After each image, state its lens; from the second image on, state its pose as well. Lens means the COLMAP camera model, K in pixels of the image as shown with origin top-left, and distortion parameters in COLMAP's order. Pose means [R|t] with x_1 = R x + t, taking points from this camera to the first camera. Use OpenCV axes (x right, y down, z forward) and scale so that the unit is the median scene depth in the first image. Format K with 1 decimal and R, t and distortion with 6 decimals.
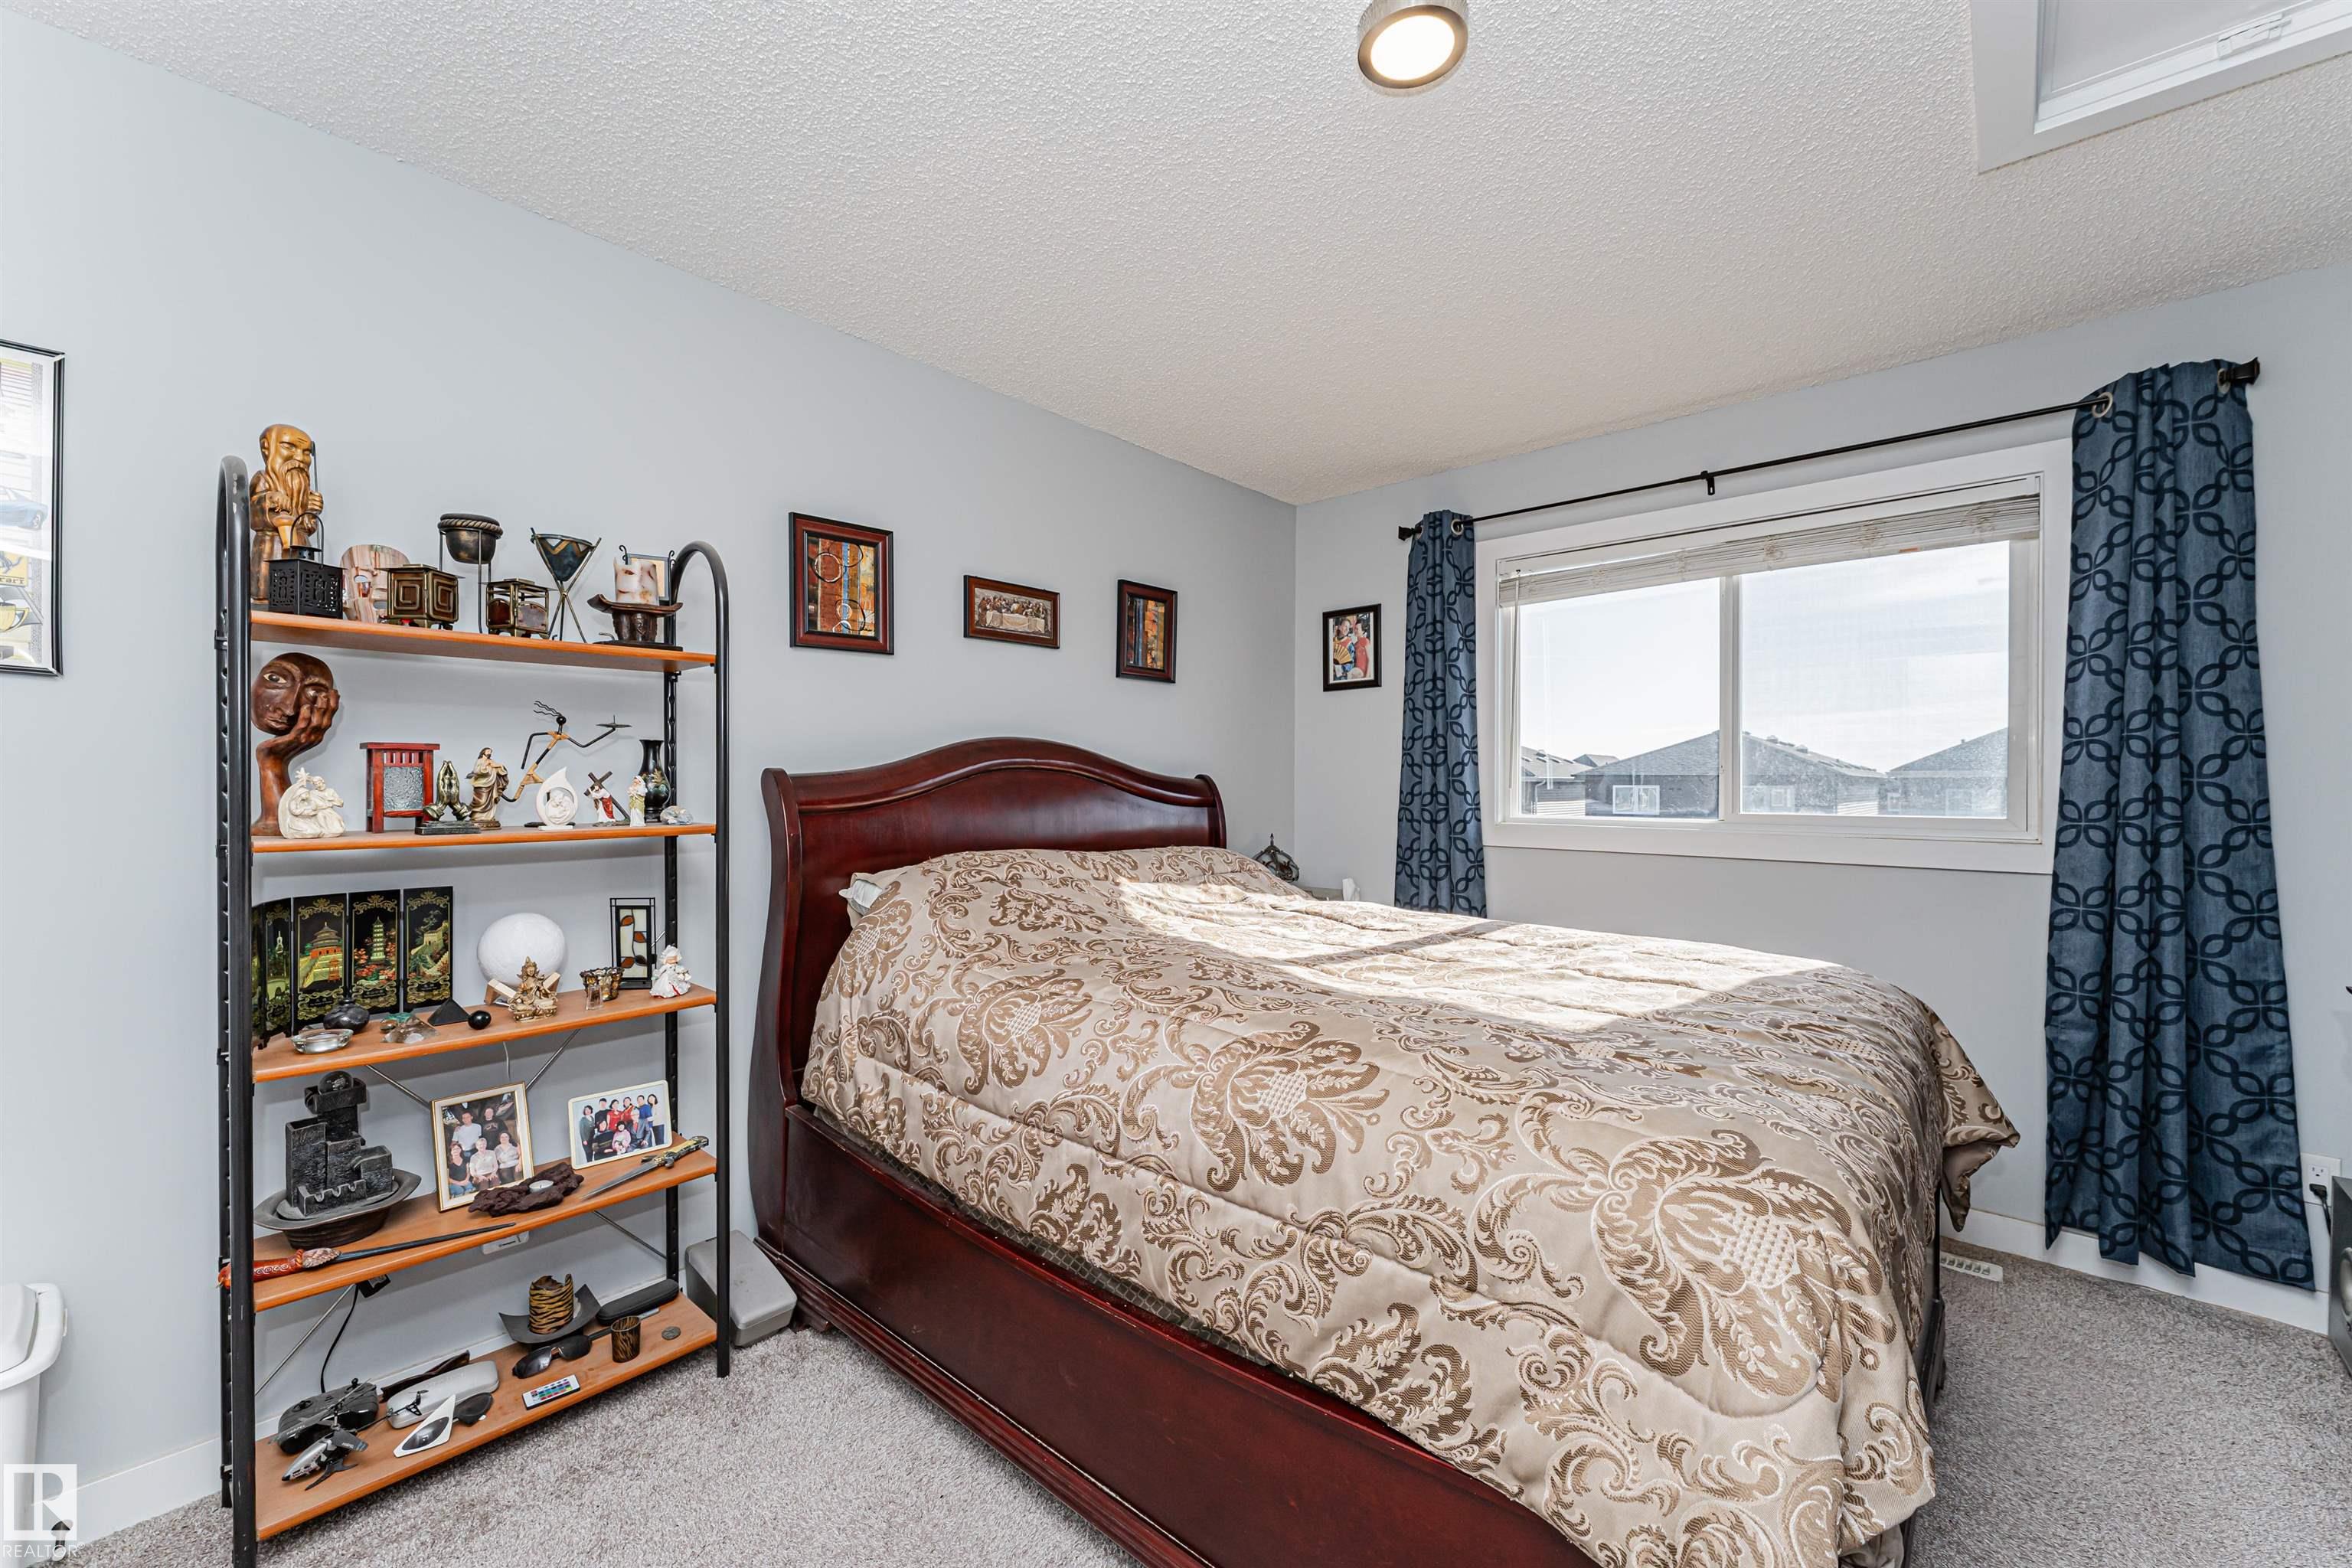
lens RADIAL K [[941.8, 0, 1181.7], [0, 941.8, 780.6], [0, 0, 1]] dist [0.009135, -0.000324]
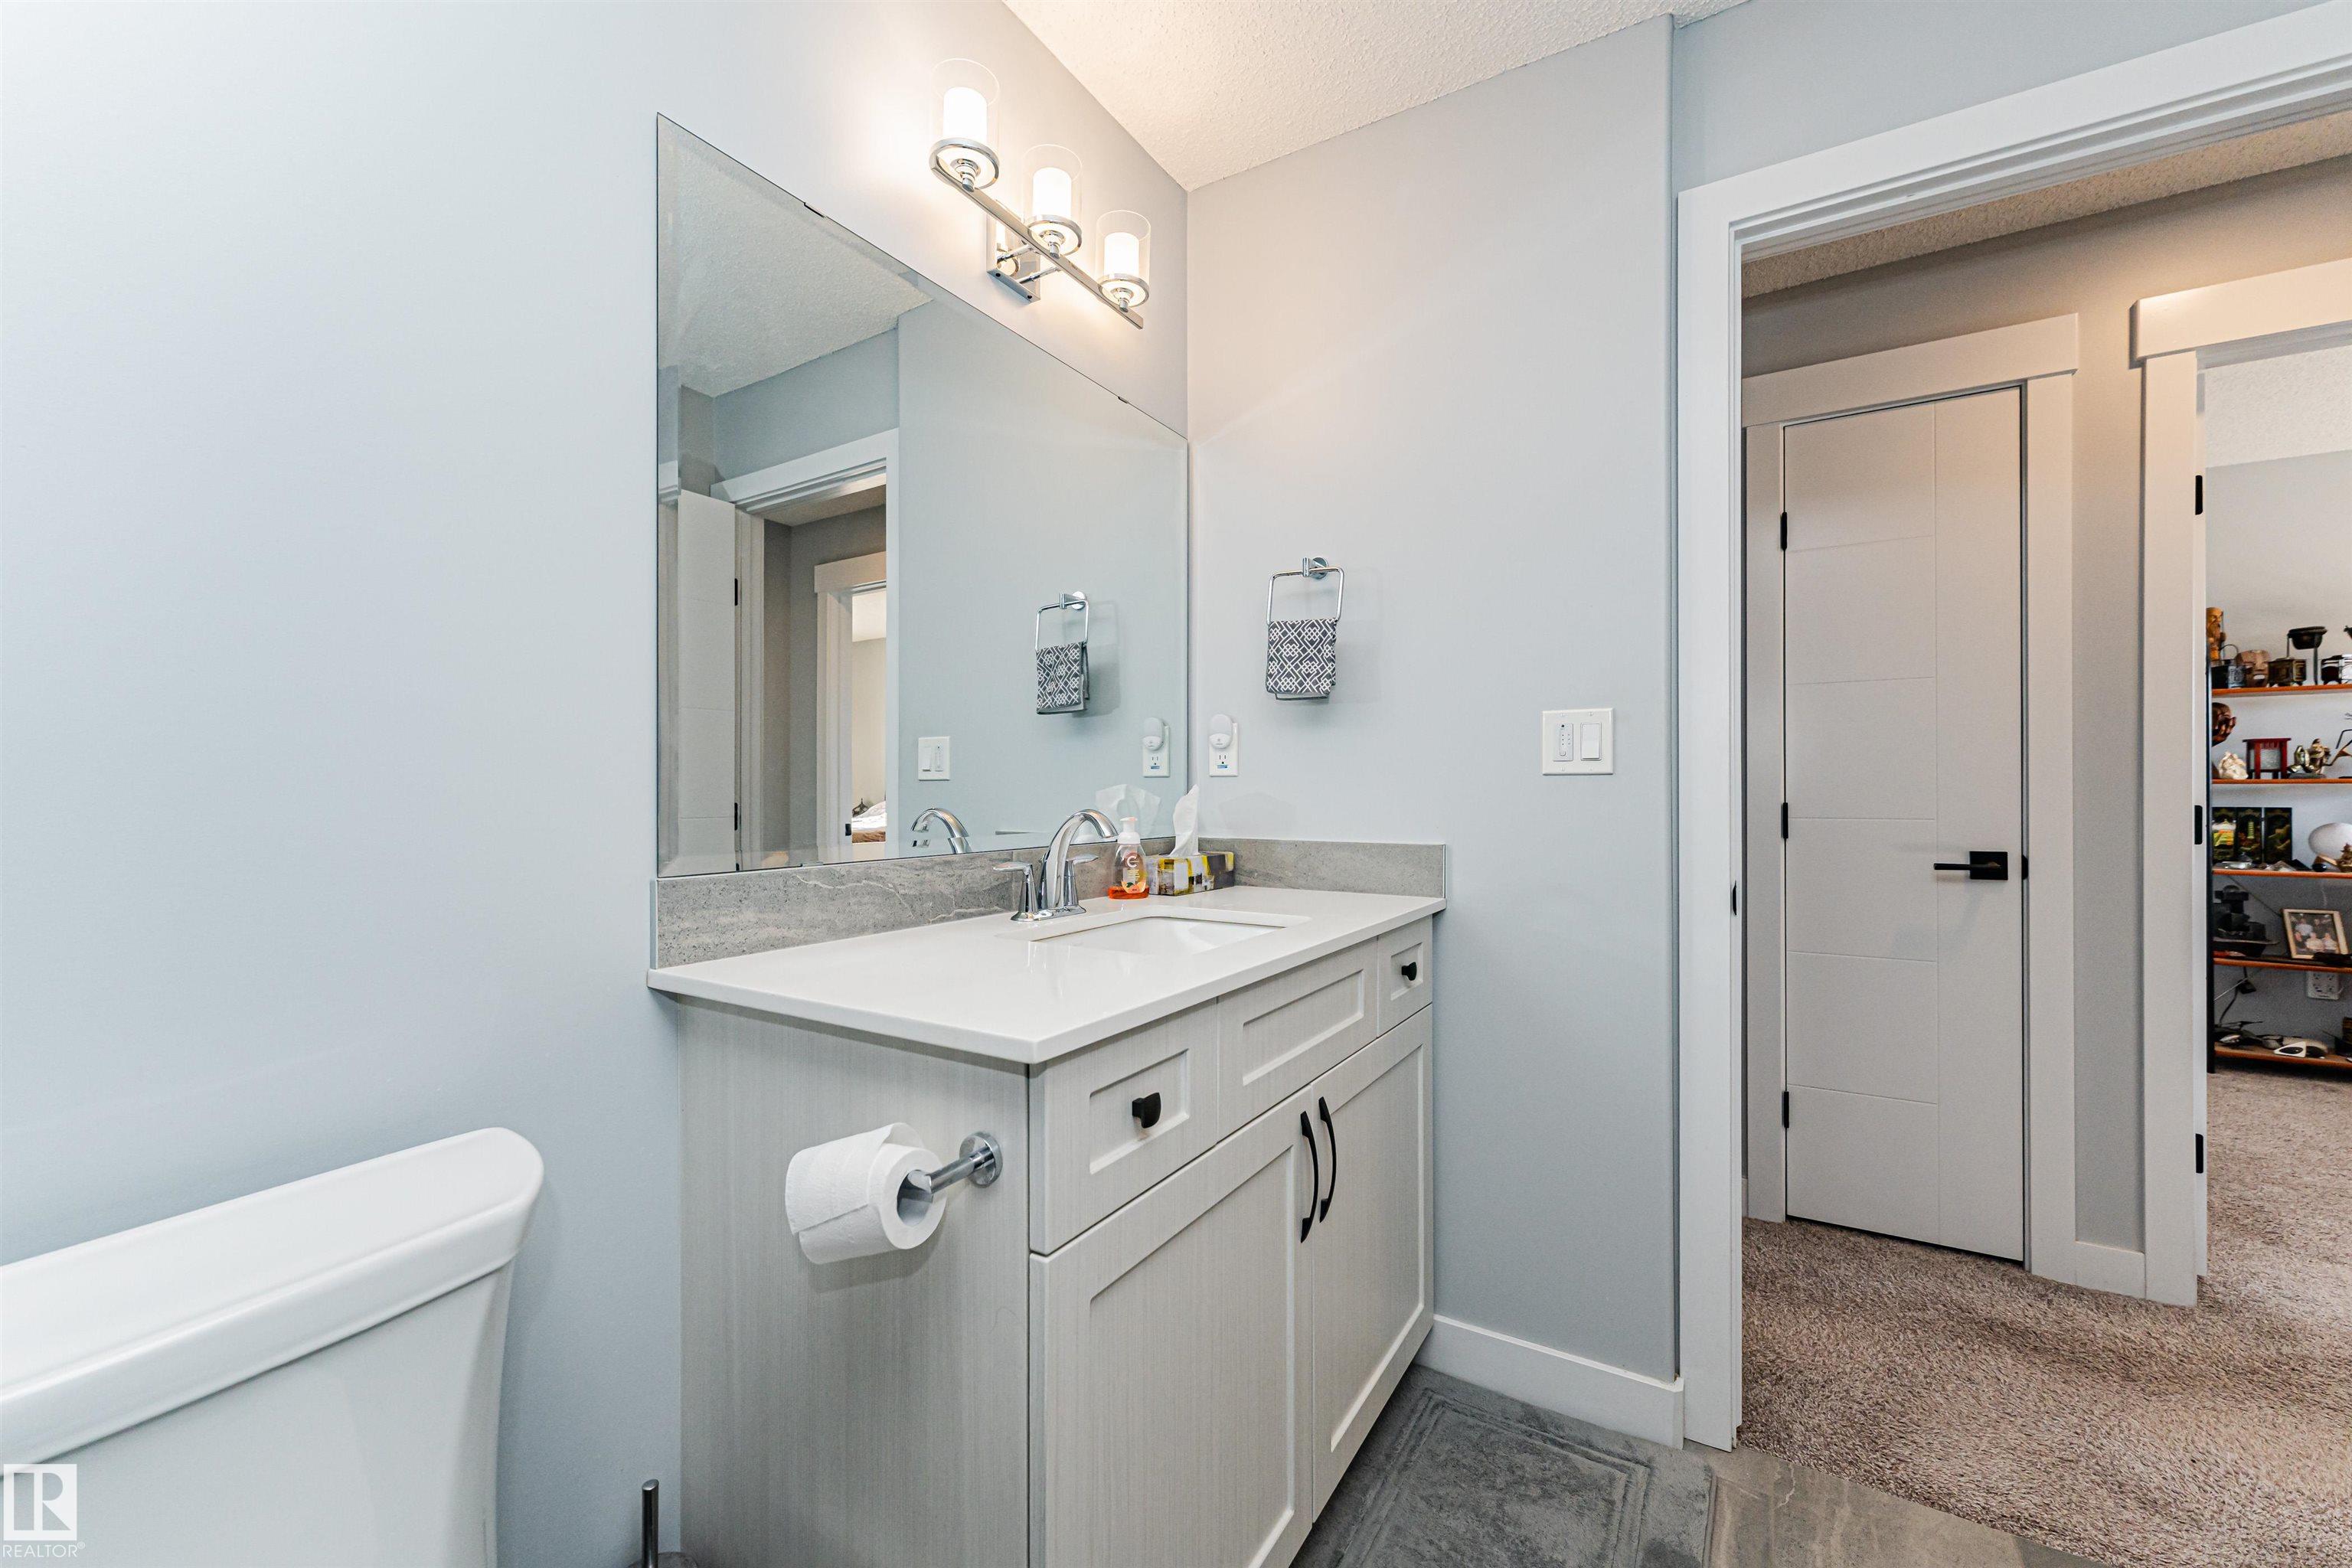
lens RADIAL K [[941.8, 0, 1182.6], [0, 941.8, 791.3], [0, 0, 1]] dist [0.009135, -0.000324]
pose [[0.182226, -0.006712, -0.983234, 0.849419], [-0.003605, 0.999965, -0.007494, 0.105058], [0.983250, 0.004910, 0.182195, -1.798905]]
